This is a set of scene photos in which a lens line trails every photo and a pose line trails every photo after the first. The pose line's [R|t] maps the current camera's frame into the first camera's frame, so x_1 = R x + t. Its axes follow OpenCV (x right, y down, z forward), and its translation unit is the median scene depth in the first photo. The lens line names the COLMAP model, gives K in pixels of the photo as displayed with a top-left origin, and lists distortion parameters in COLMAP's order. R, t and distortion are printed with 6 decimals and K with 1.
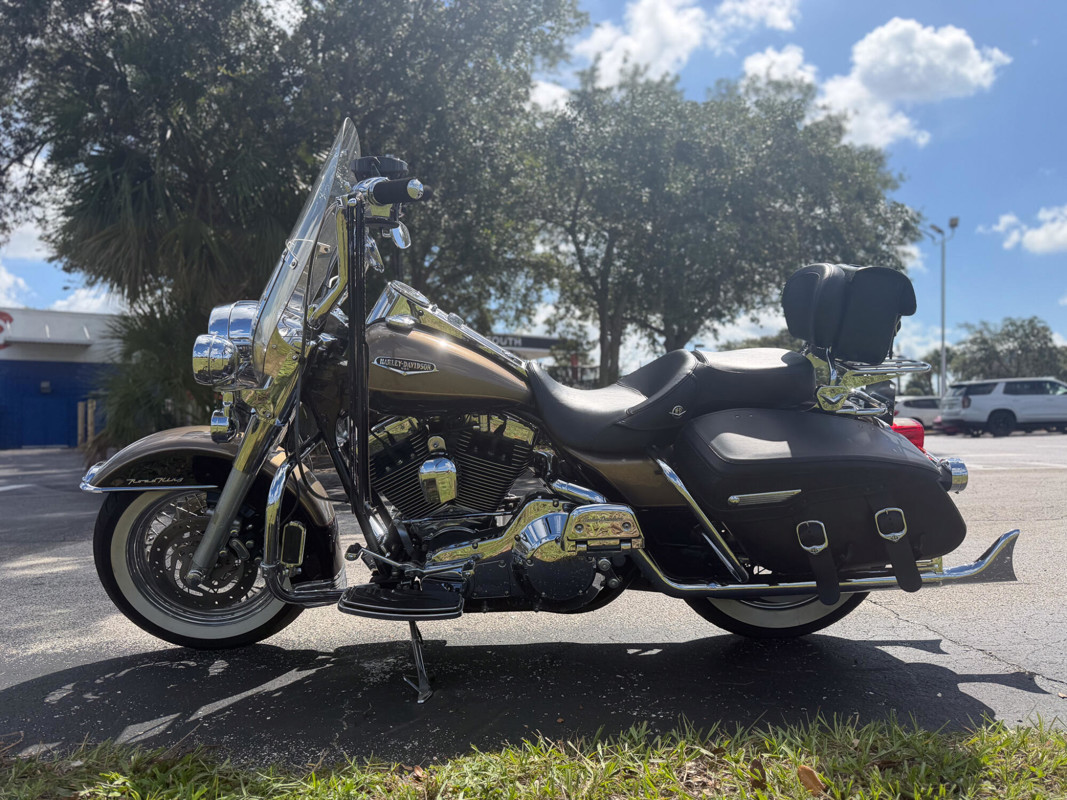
lens RADIAL K [[756.4, 0, 563.4], [0, 756.4, 402.6], [0, 0, 1]] dist [-0.003624, -0.015172]
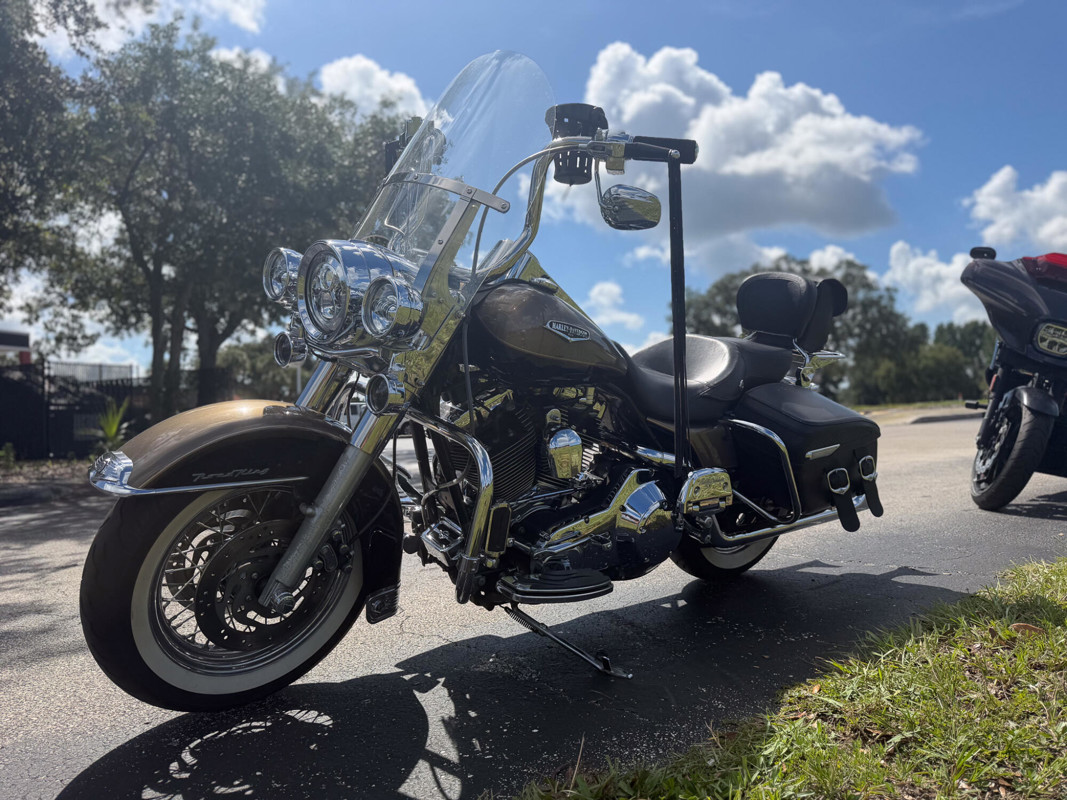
lens RADIAL K [[756.4, 0, 538.6], [0, 756.4, 400.6], [0, 0, 1]] dist [-0.003624, -0.015172]
pose [[0.771509, 0.006870, 0.636181, -0.109820], [0.004390, 0.999860, -0.016122, 0.006859], [-0.636203, 0.015231, 0.771372, 0.038882]]
